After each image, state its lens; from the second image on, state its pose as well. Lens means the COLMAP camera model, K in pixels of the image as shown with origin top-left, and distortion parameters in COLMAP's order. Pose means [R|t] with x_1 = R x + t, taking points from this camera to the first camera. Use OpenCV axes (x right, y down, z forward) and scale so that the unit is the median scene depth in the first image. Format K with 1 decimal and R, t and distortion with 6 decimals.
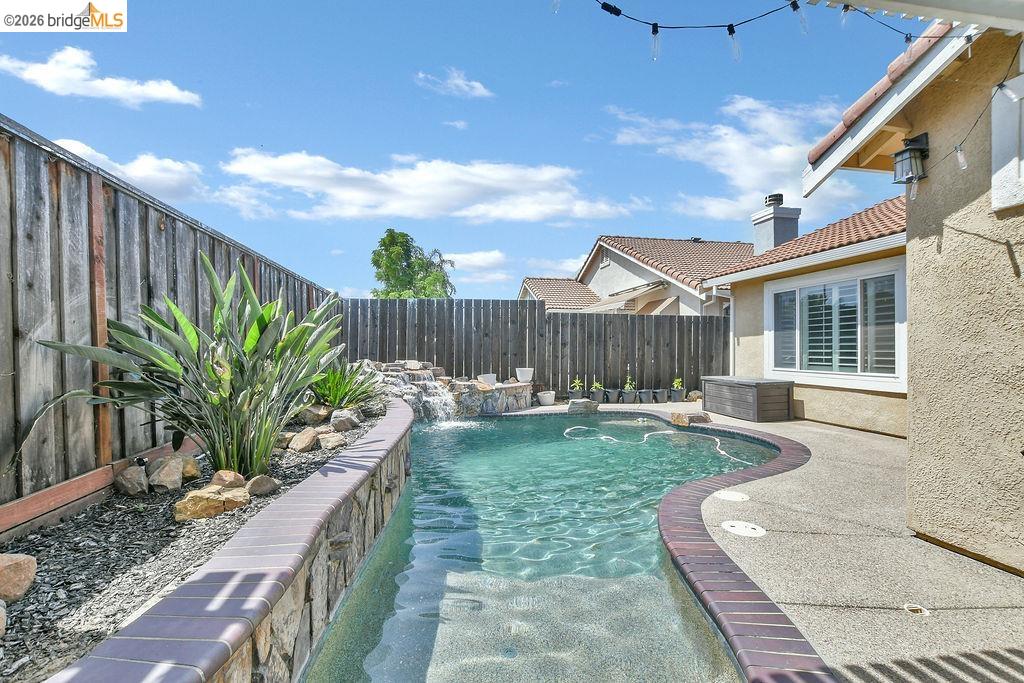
lens RADIAL K [[488.7, 0, 508.5], [0, 488.7, 348.4], [0, 0, 1]] dist [-0.018628, 0.000043]
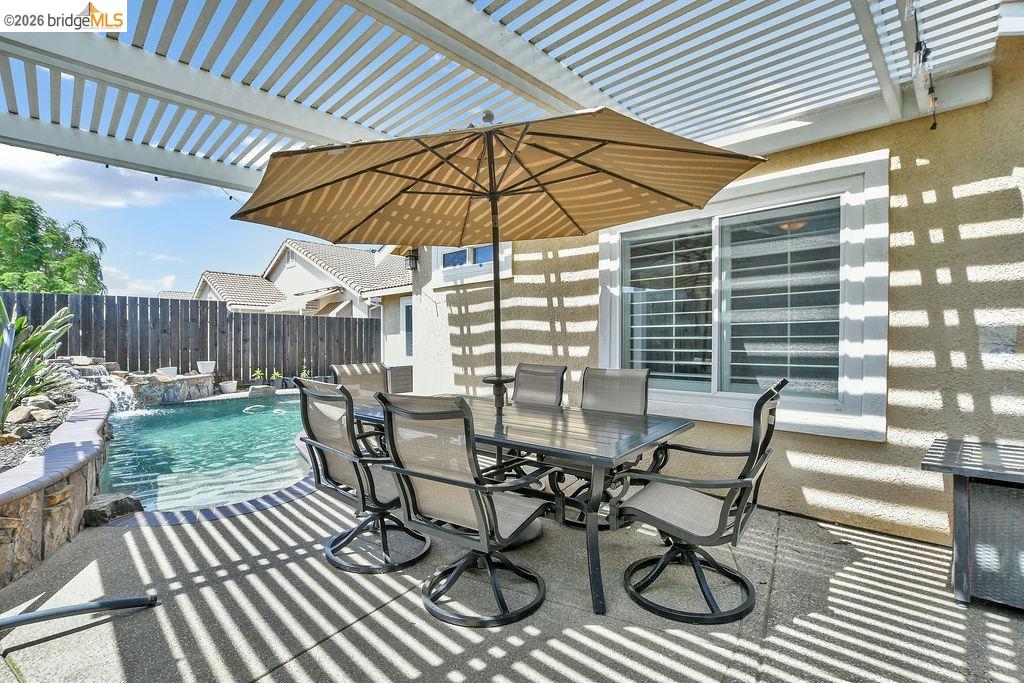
lens RADIAL K [[488.7, 0, 508.5], [0, 488.7, 348.4], [0, 0, 1]] dist [-0.018628, 0.000043]
pose [[0.827722, -0.008850, 0.561068, -0.017303], [0.001789, 0.999912, 0.013133, -0.003038], [-0.561135, -0.009867, 0.827665, -0.314019]]
